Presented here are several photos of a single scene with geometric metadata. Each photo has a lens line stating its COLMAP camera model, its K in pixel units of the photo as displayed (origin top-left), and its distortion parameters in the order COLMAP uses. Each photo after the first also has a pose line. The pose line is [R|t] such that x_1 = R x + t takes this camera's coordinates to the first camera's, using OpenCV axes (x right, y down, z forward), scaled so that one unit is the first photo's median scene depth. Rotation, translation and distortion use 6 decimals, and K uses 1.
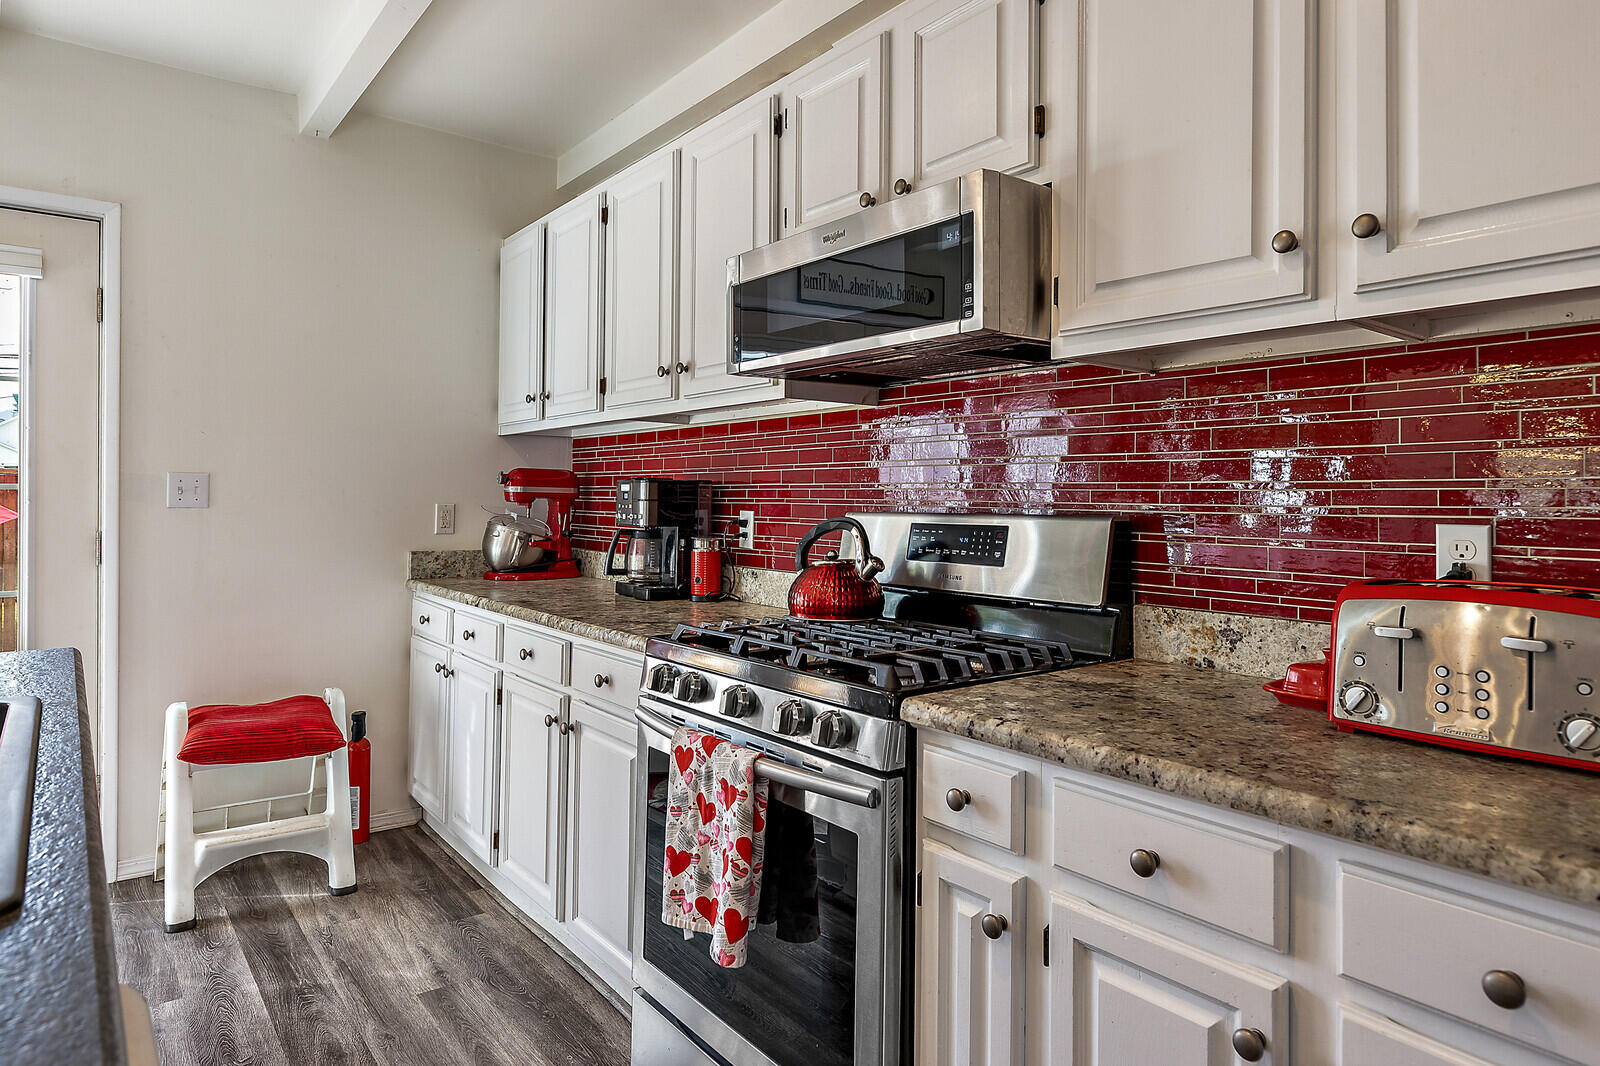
lens RADIAL K [[942.2, 0, 802.4], [0, 942.2, 483.0], [0, 0, 1]] dist [0.000028, 0.001420]
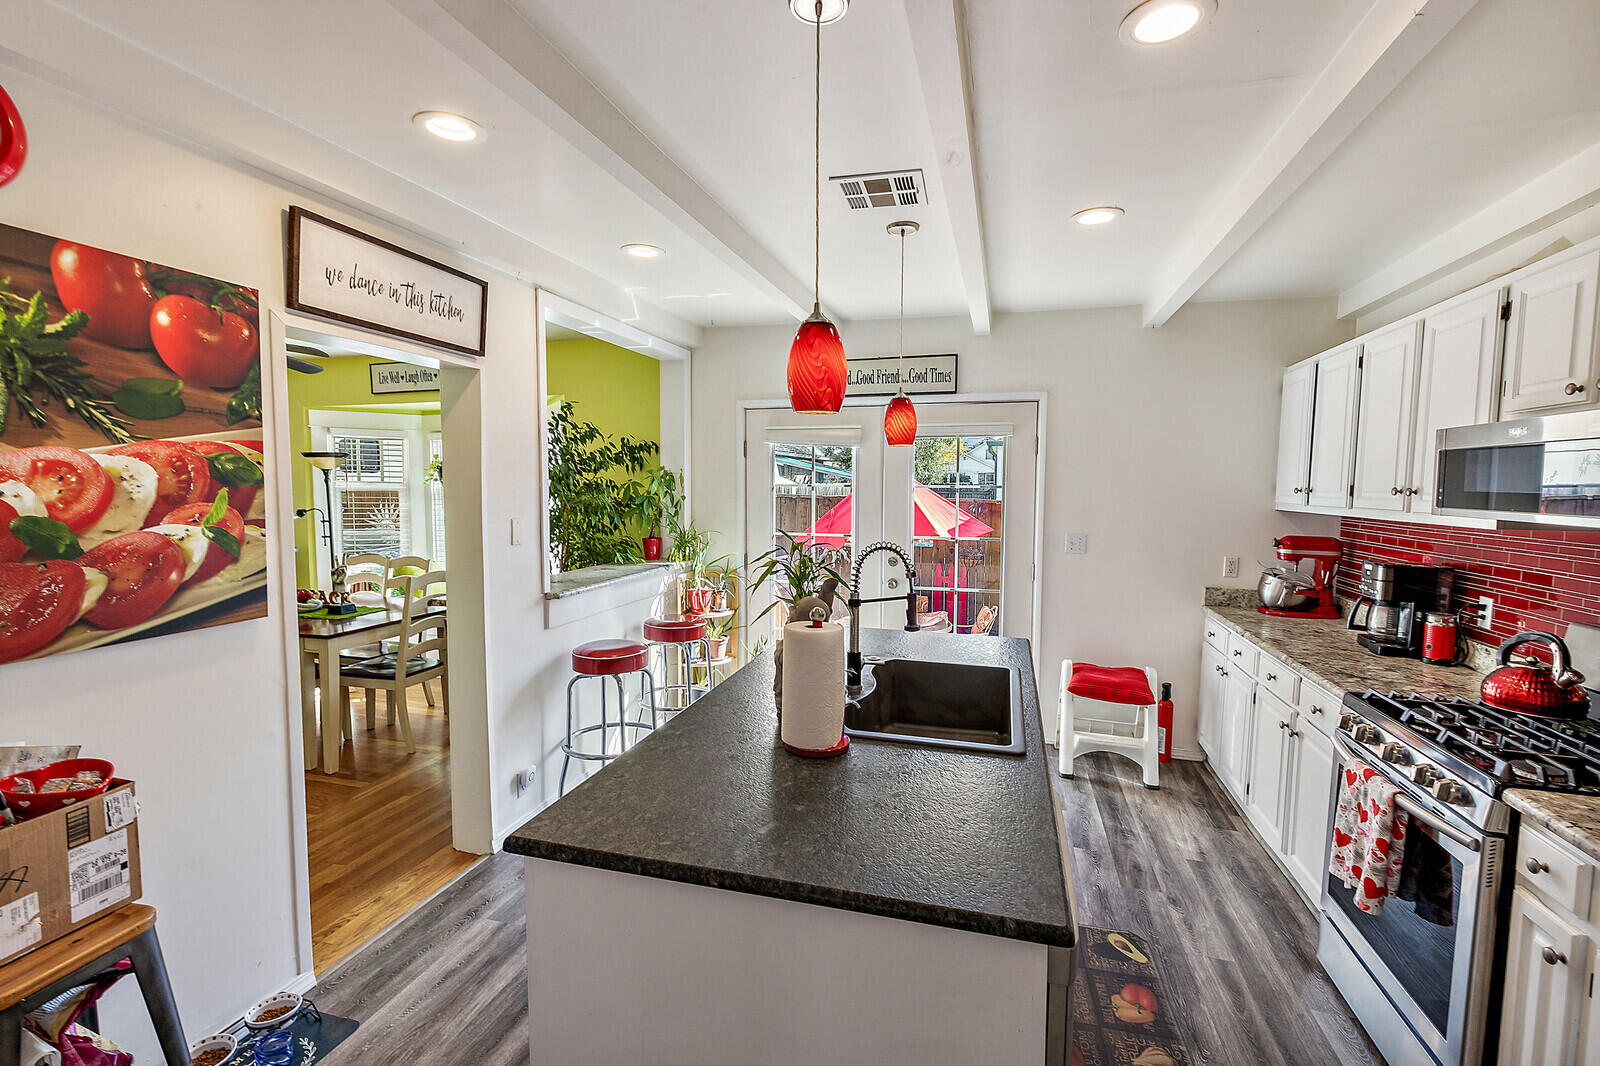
lens RADIAL K [[725.3, 0, 797.1], [0, 725.3, 534.9], [0, 0, 1]] dist [0.000699, 0.000605]
pose [[0.585522, 0.060308, -0.808410, 0.181209], [0.003088, 0.997056, 0.076619, -0.131648], [0.810651, -0.047359, 0.583611, -0.279268]]
